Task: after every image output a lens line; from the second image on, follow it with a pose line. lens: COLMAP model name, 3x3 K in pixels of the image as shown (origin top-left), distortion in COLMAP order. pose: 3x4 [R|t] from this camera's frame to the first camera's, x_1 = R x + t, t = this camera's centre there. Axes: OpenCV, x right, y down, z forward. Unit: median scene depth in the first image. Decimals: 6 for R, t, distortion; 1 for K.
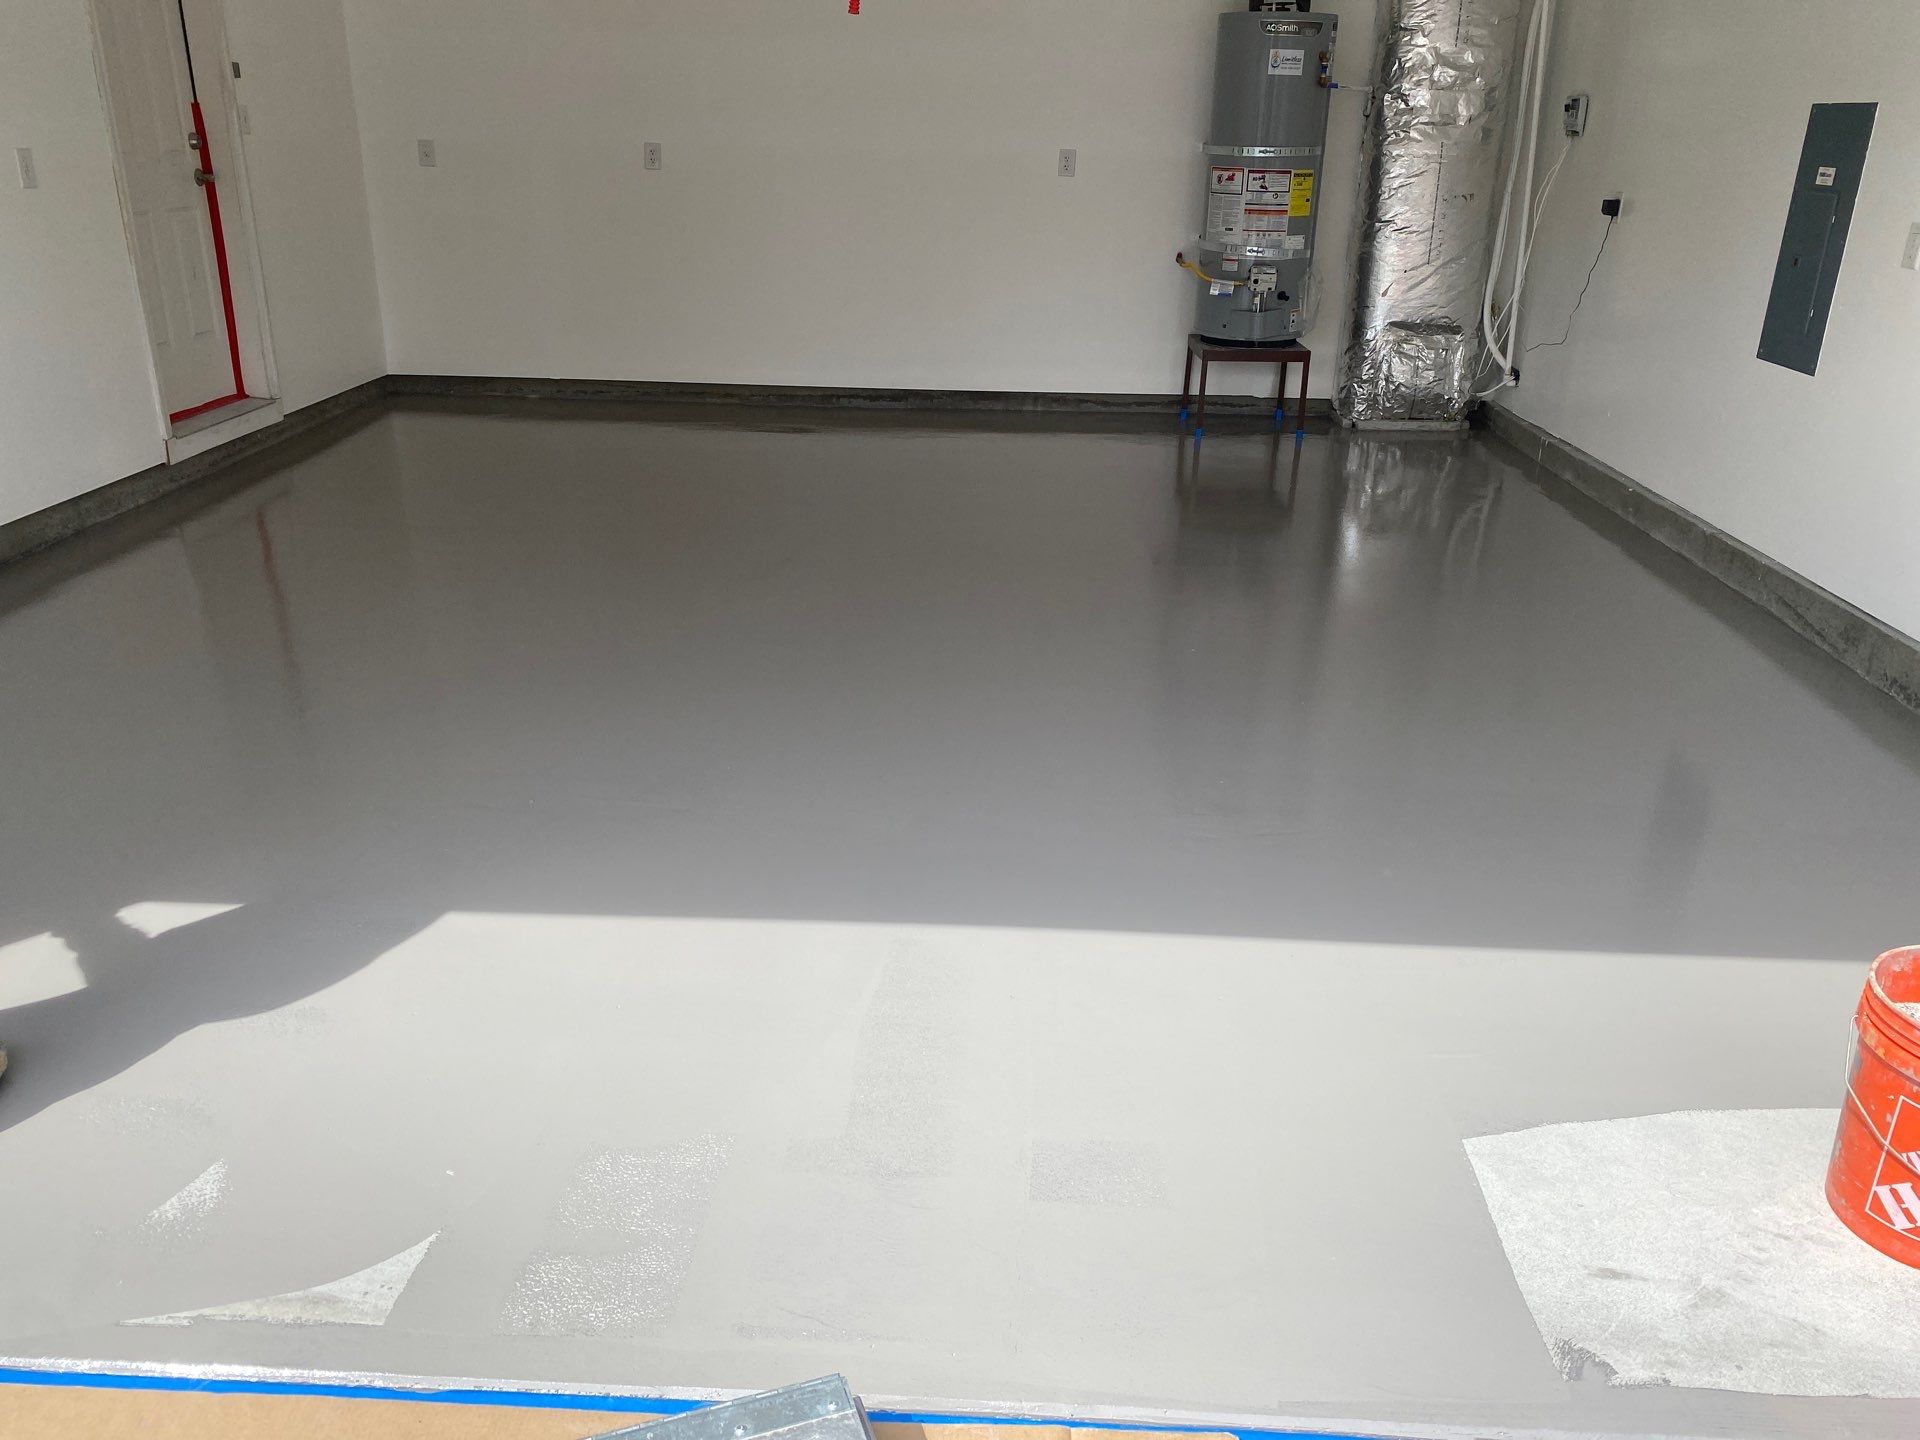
lens RADIAL K [[1454.2, 0, 947.3], [0, 1454.2, 705.0], [0, 0, 1]] dist [0.024320, -0.027779]
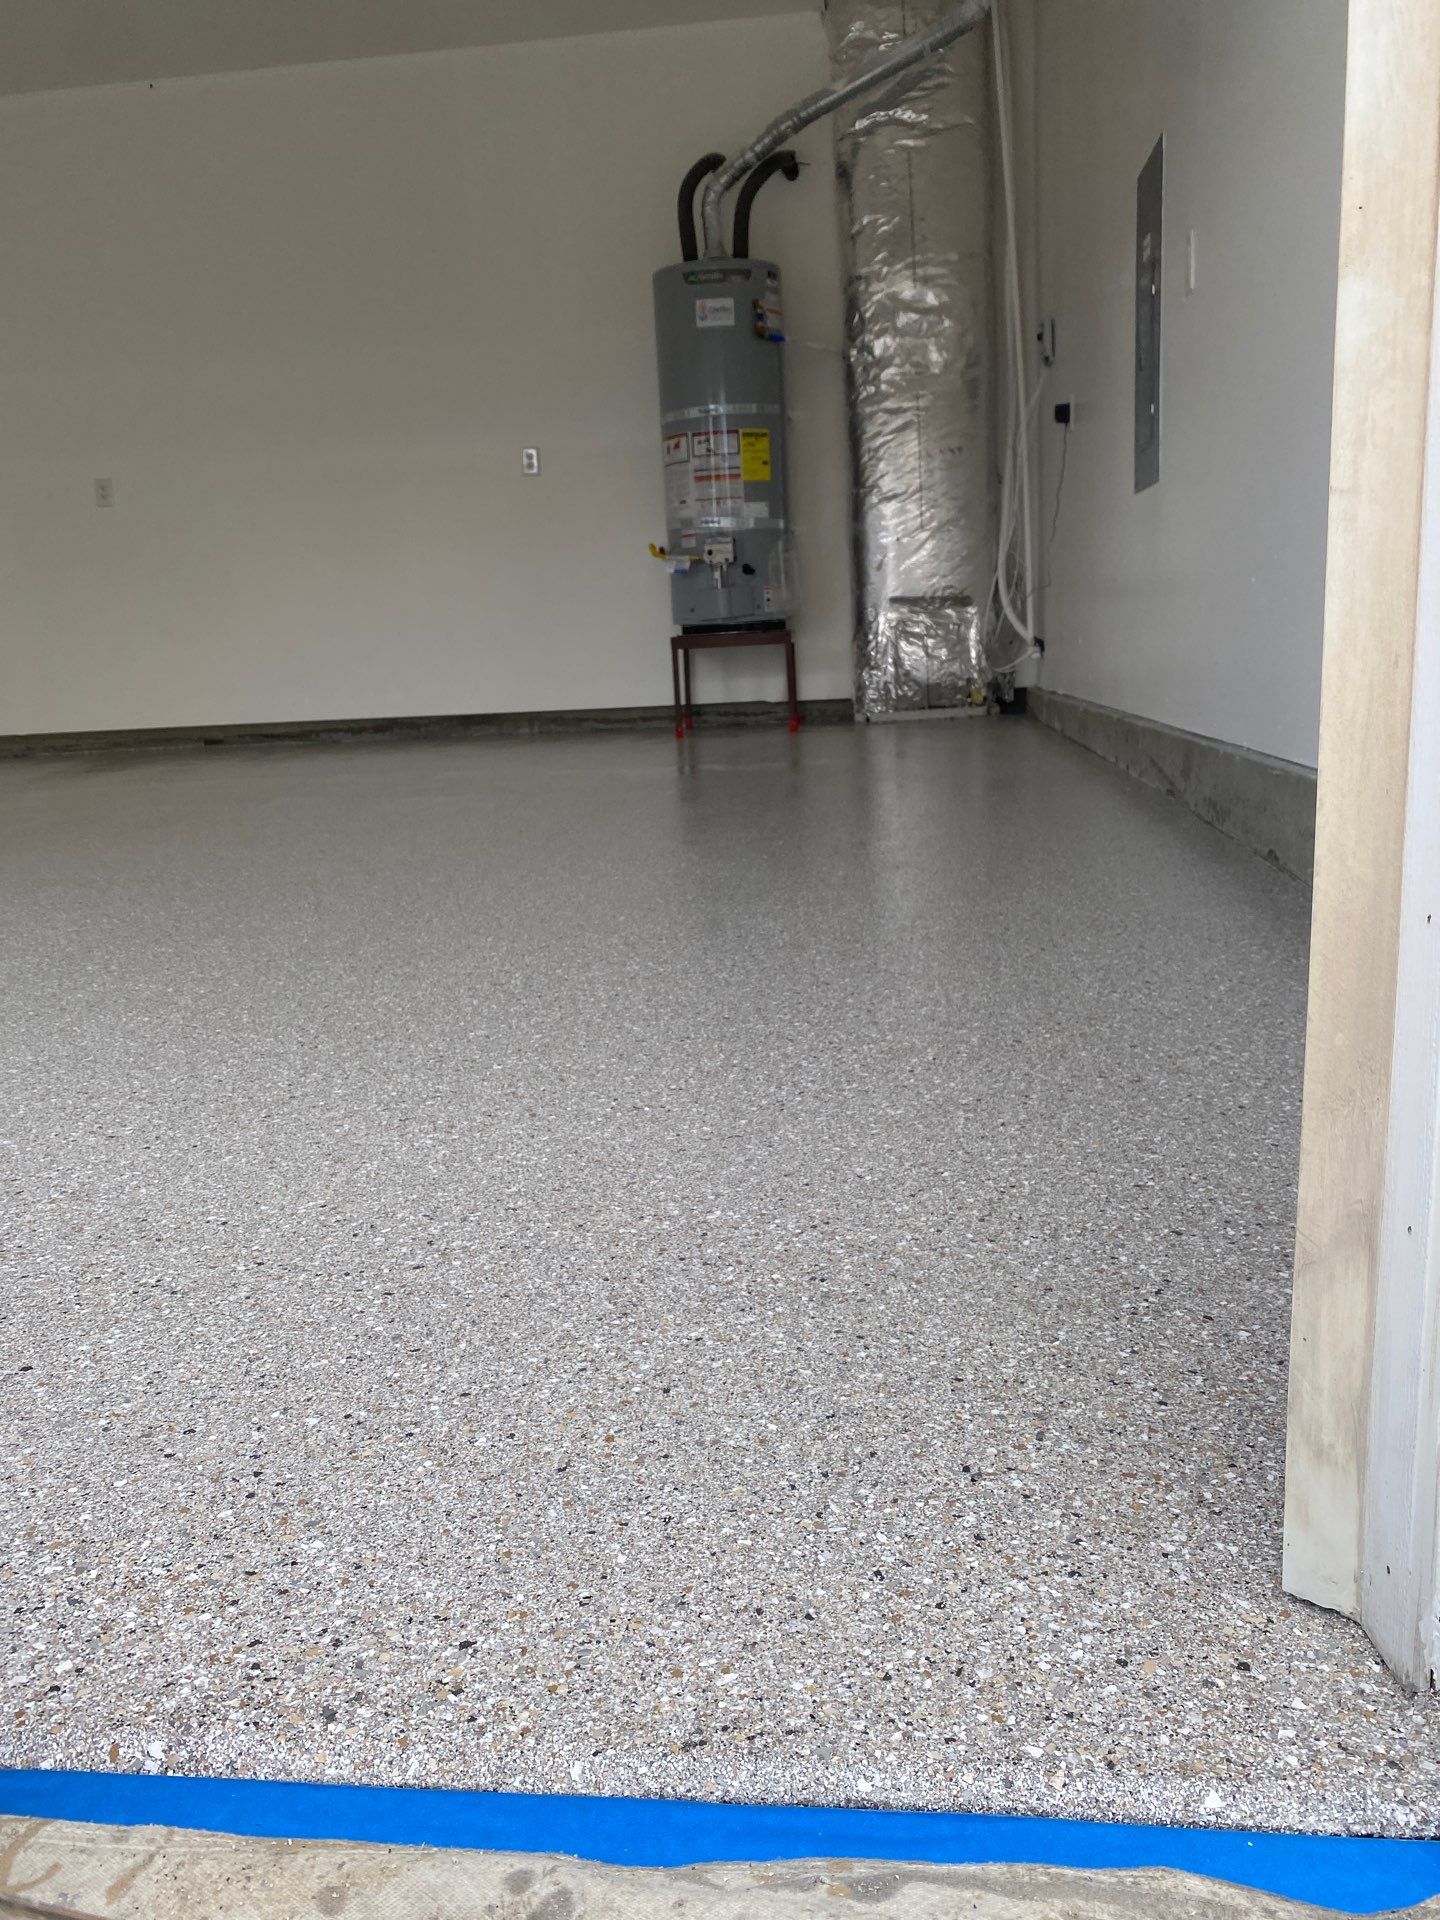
lens RADIAL K [[1454.2, 0, 704.9], [0, 1454.2, 962.3], [0, 0, 1]] dist [0.024320, -0.027779]
pose [[0.994494, -0.049269, -0.092494, 0.273749], [0.033187, 0.985231, -0.167983, 0.103603], [0.099404, 0.163988, 0.981441, 0.165536]]
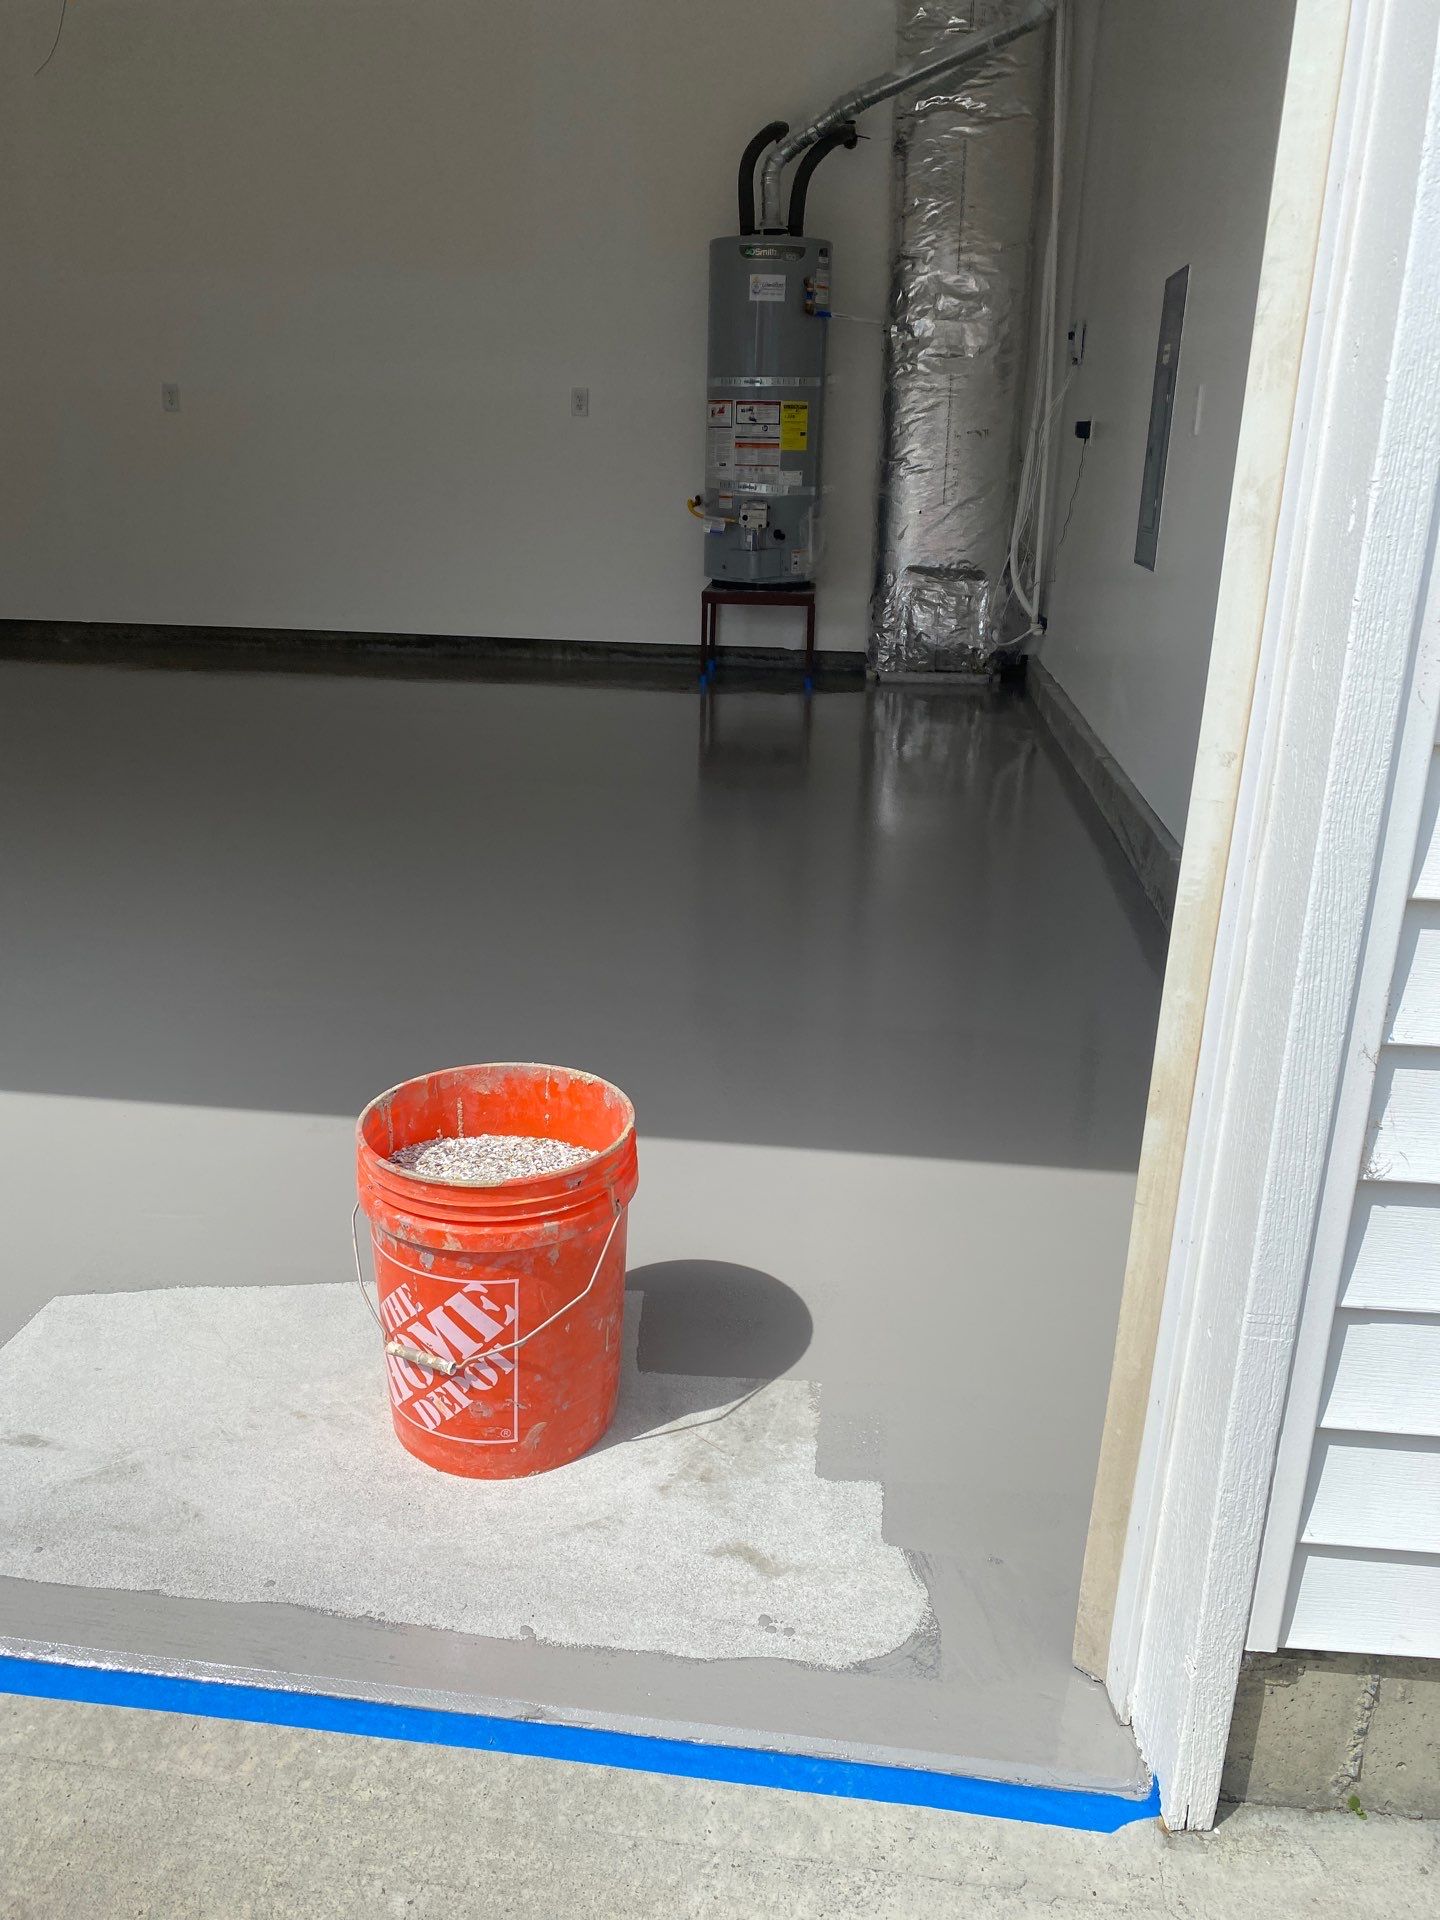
lens RADIAL K [[1454.2, 0, 693.5], [0, 1454.2, 957.8], [0, 0, 1]] dist [0.024320, -0.027779]
pose [[0.995886, 0.031282, -0.085042, 0.263563], [-0.035657, 0.998091, -0.050422, 0.045158], [0.083302, 0.053247, 0.995101, 0.063874]]
